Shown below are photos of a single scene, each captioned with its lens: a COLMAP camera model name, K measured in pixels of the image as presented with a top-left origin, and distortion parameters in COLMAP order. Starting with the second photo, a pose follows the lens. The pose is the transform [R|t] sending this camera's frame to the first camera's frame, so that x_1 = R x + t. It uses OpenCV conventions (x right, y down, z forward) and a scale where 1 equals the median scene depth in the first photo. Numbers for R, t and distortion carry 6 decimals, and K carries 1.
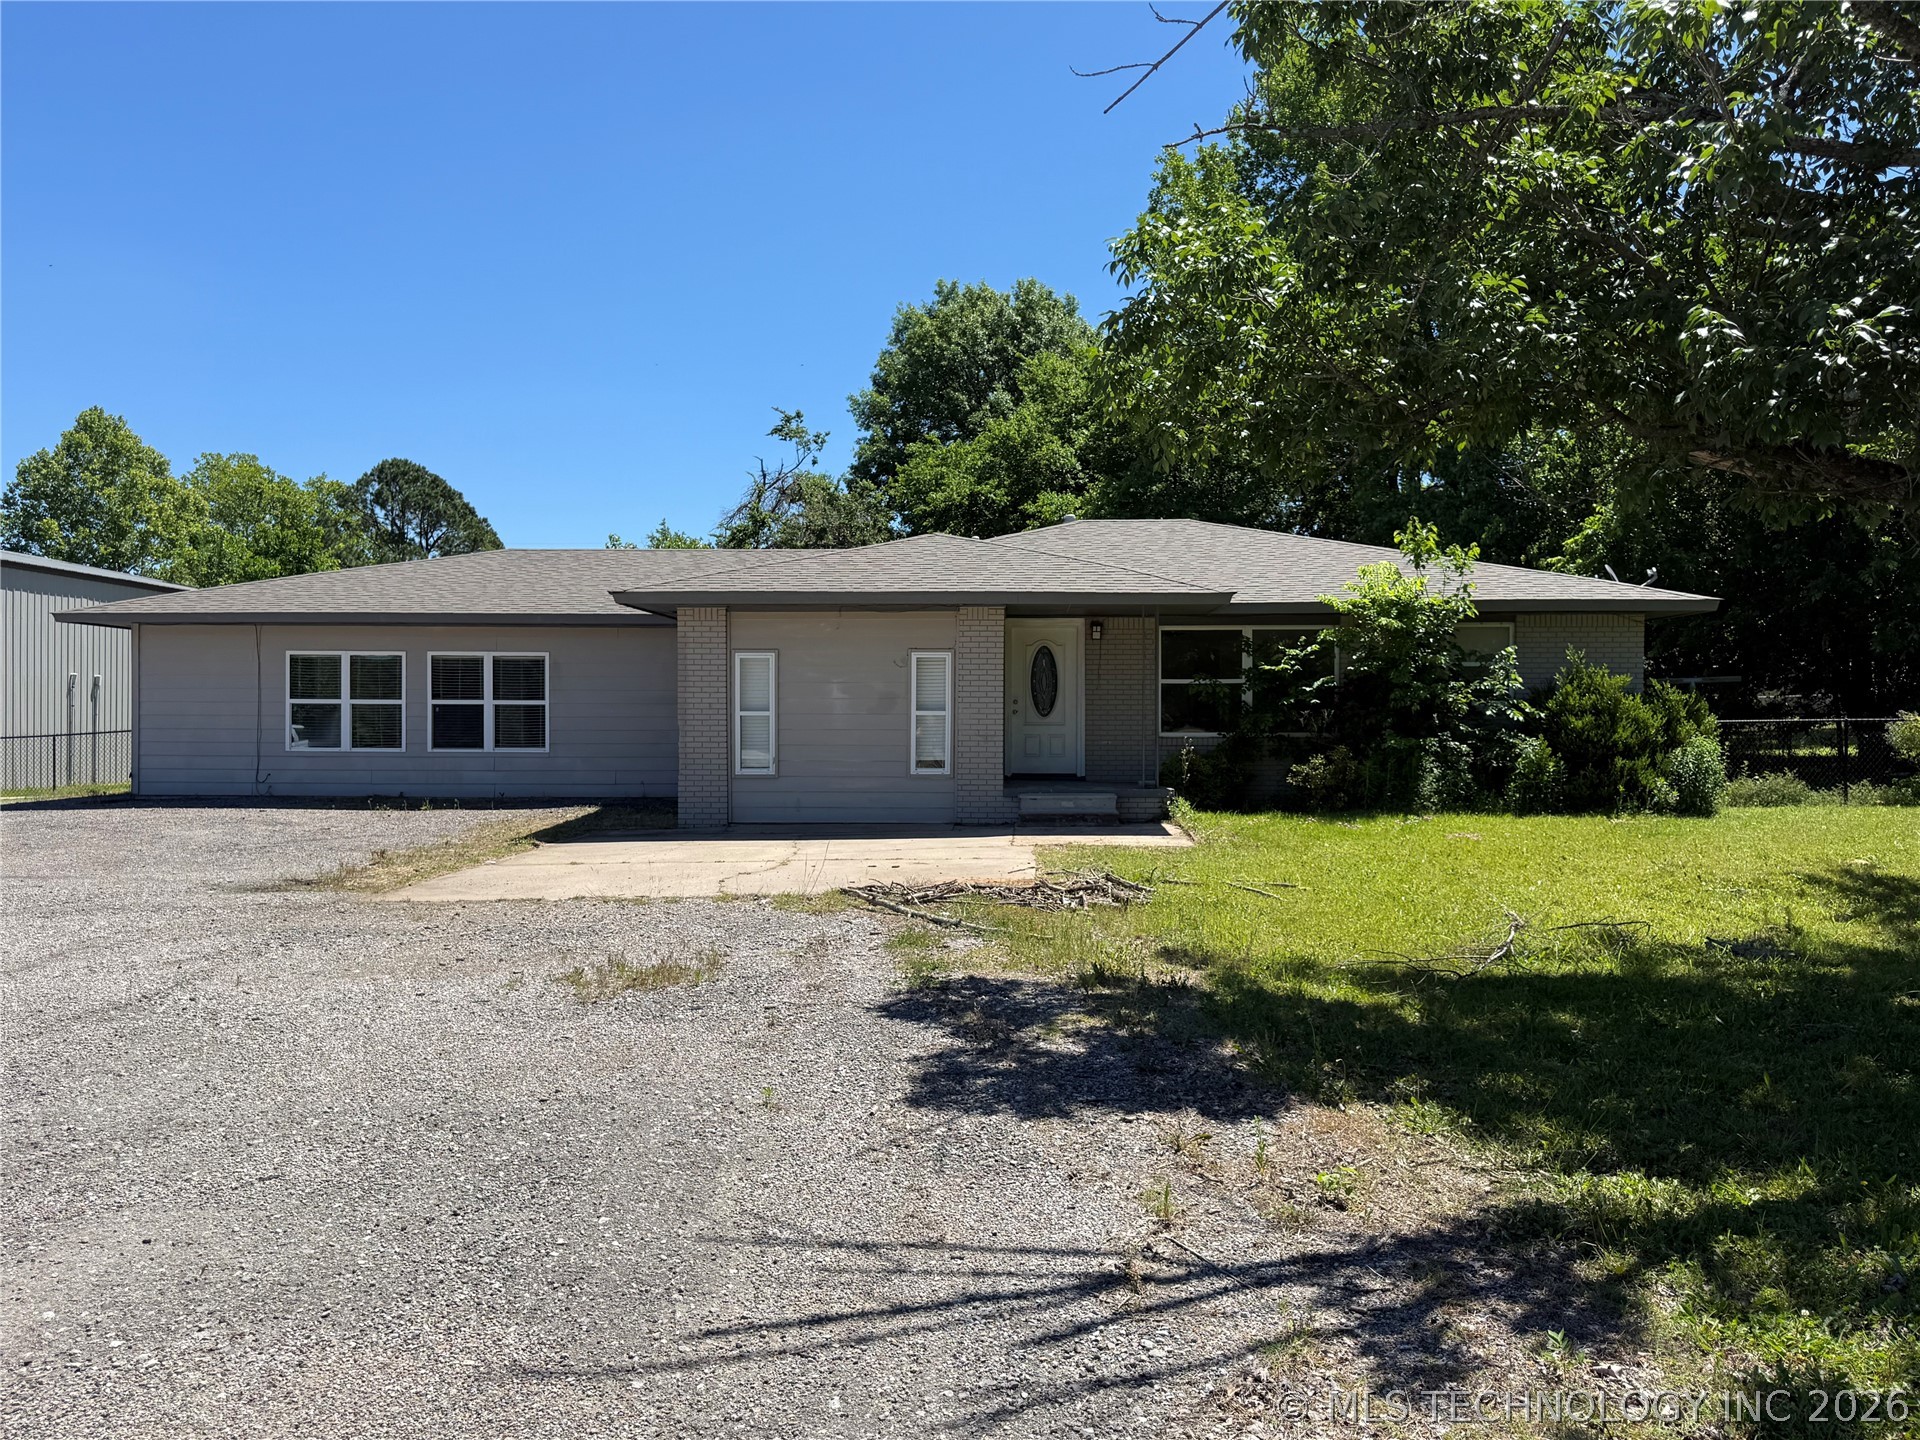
lens RADIAL K [[1461.8, 0, 959.0], [0, 1461.8, 714.6], [0, 0, 1]] dist [0.001849, -0.002926]
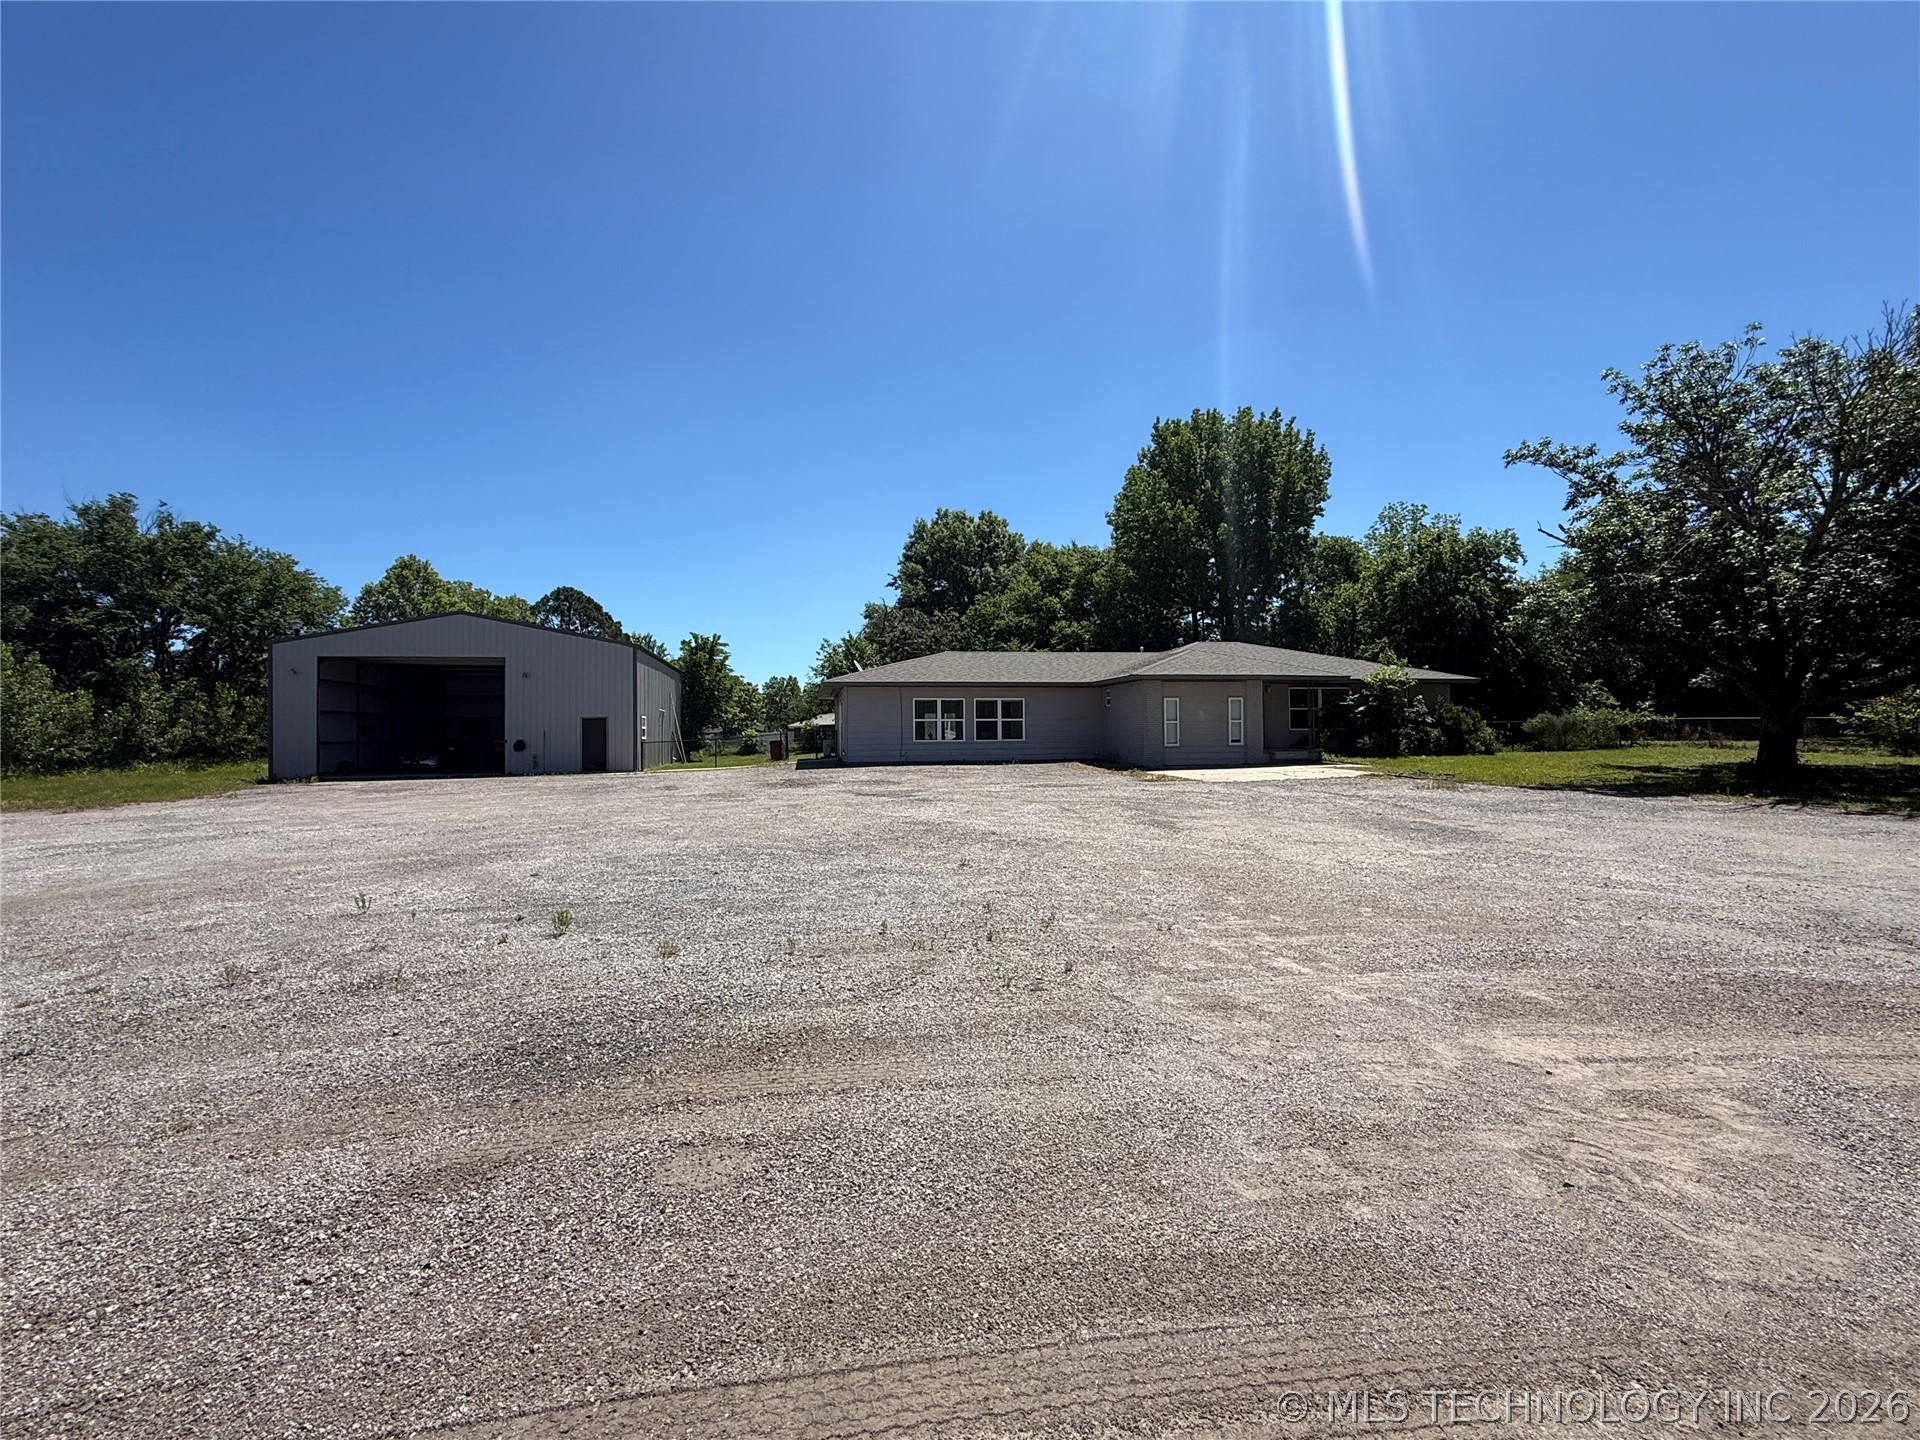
lens RADIAL K [[835.9, 0, 953.6], [0, 835.9, 726.4], [0, 0, 1]] dist [-0.002901, 0.000039]
pose [[0.982046, -0.008880, 0.188431, -0.157486], [0.010329, 0.999924, -0.006708, 0.002543], [-0.188358, 0.008534, 0.982063, -0.074755]]
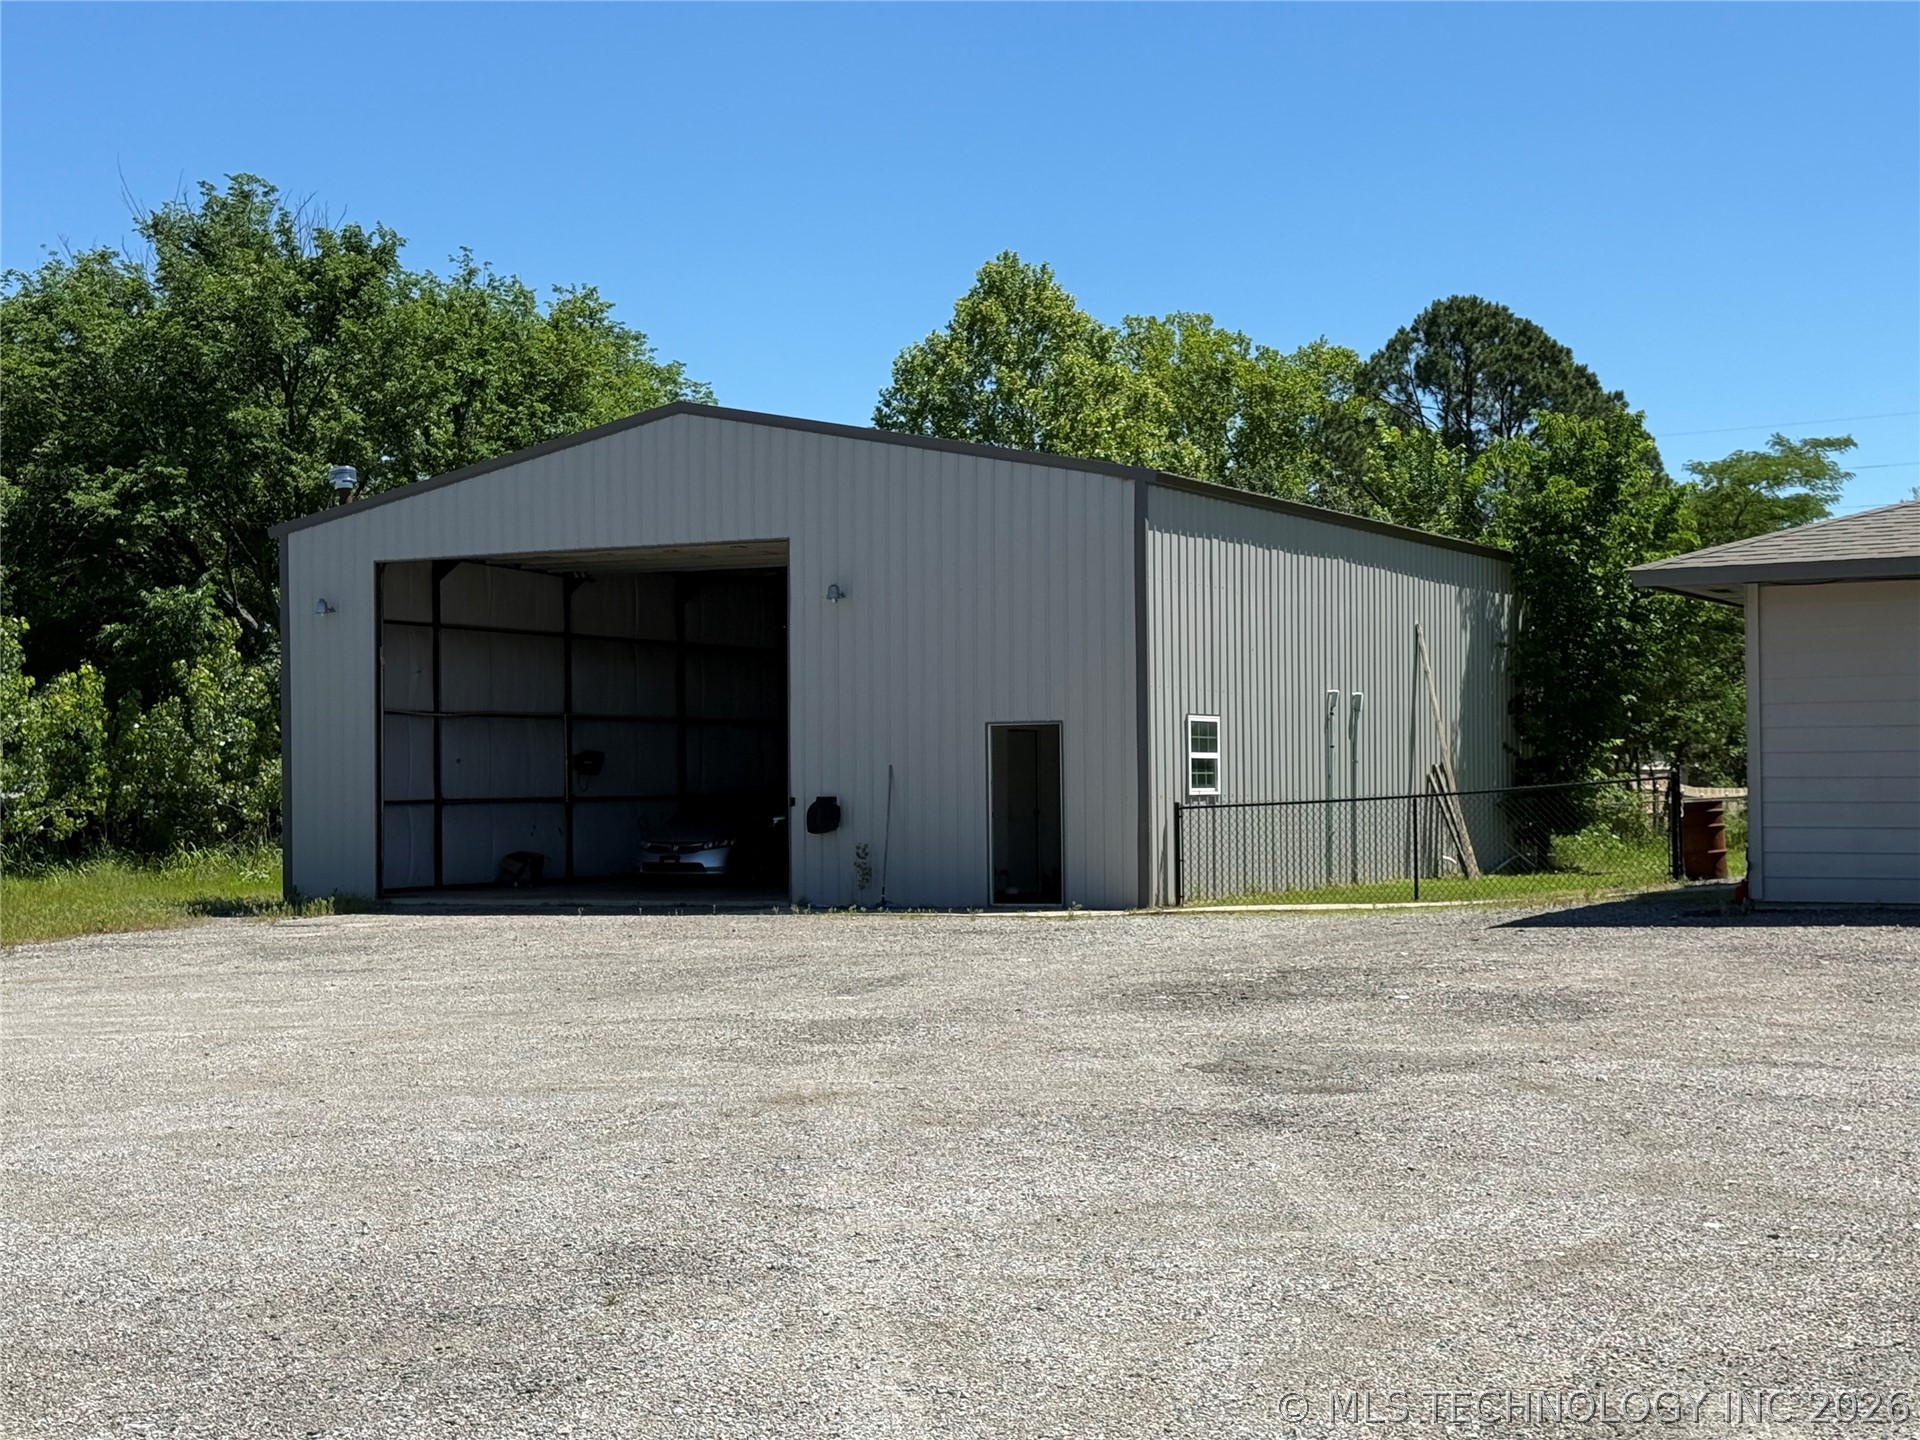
lens RADIAL K [[2787.6, 0, 955.9], [0, 2787.6, 723.2], [0, 0, 1]] dist [0.133236, 0.000000]
pose [[0.882242, -0.018994, -0.470414, -0.077959], [0.011829, 0.999765, -0.018182, 0.001127], [0.470648, 0.010477, 0.882259, -0.013156]]
